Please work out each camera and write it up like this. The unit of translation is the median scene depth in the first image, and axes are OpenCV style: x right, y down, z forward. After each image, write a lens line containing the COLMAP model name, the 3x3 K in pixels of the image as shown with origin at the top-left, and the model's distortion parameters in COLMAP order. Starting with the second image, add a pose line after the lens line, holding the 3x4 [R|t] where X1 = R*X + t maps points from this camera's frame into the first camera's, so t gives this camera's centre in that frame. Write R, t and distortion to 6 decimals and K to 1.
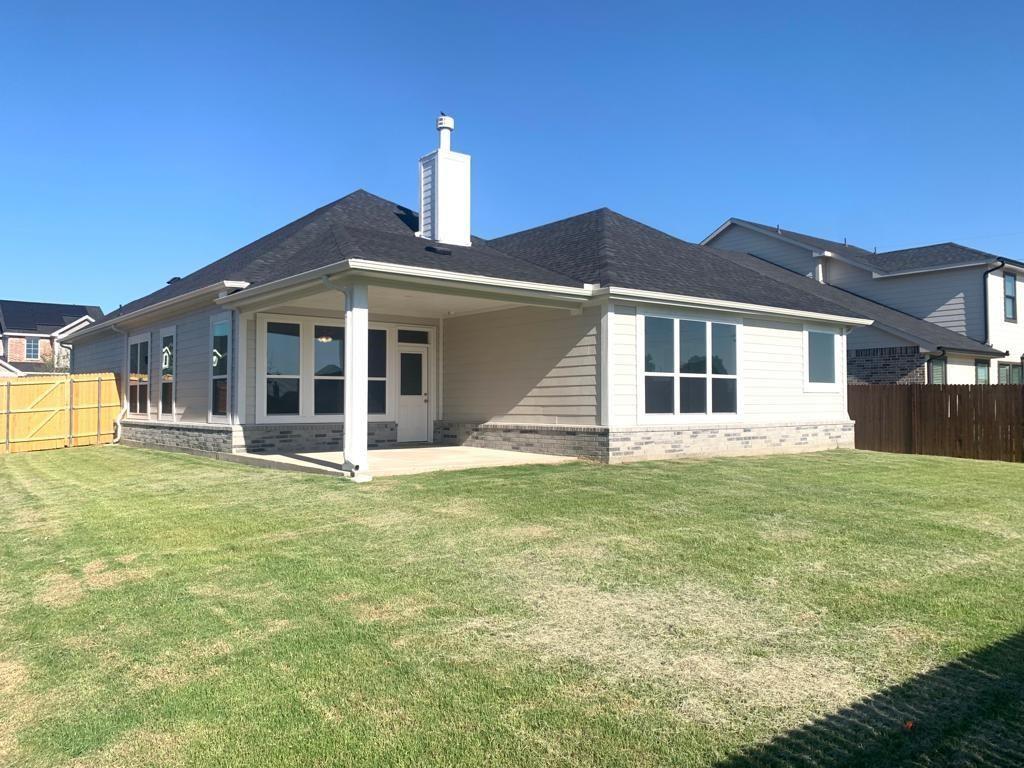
lens RADIAL K [[817.8, 0, 512.0], [0, 817.8, 384.0], [0, 0, 1]] dist [0.070398, -0.097243]
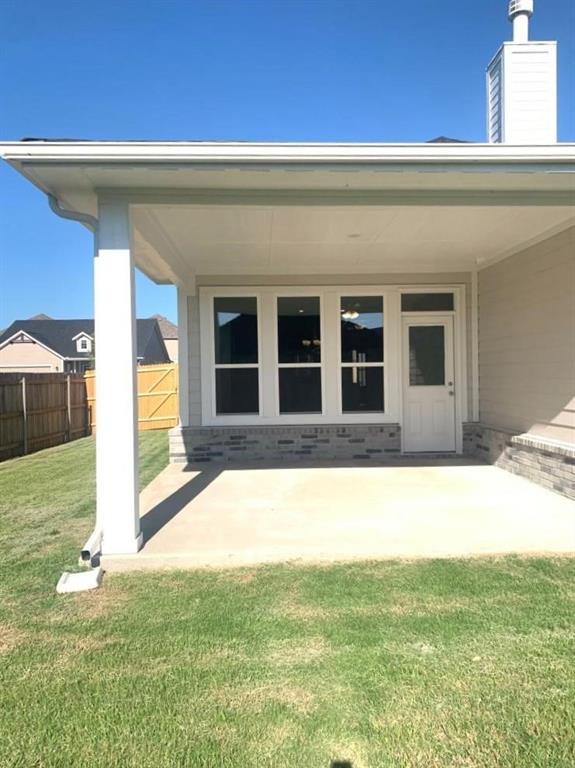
lens RADIAL K [[613.3, 0, 281.0], [0, 613.3, 380.0], [0, 0, 1]] dist [0.070398, -0.097243]
pose [[0.798142, -0.003088, -0.602462, 0.104090], [0.028470, 0.999063, 0.032596, -0.012876], [0.601797, -0.043169, 0.797482, 0.544754]]
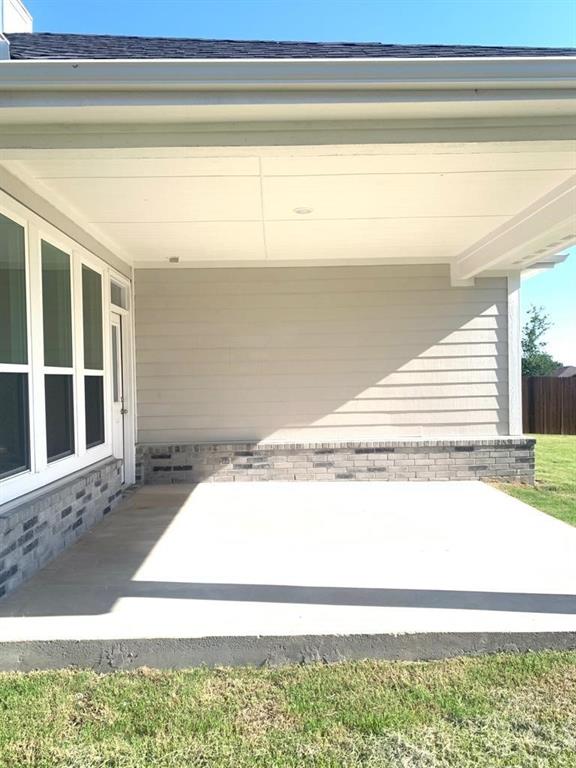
lens RADIAL K [[585.2, 0, 290.1], [0, 585.2, 382.4], [0, 0, 1]] dist [0.065505, -0.088549]
pose [[0.603055, -0.013002, 0.797594, -0.395011], [-0.001471, 0.999847, 0.017411, -0.006839], [-0.797698, -0.011673, 0.602944, 0.728774]]
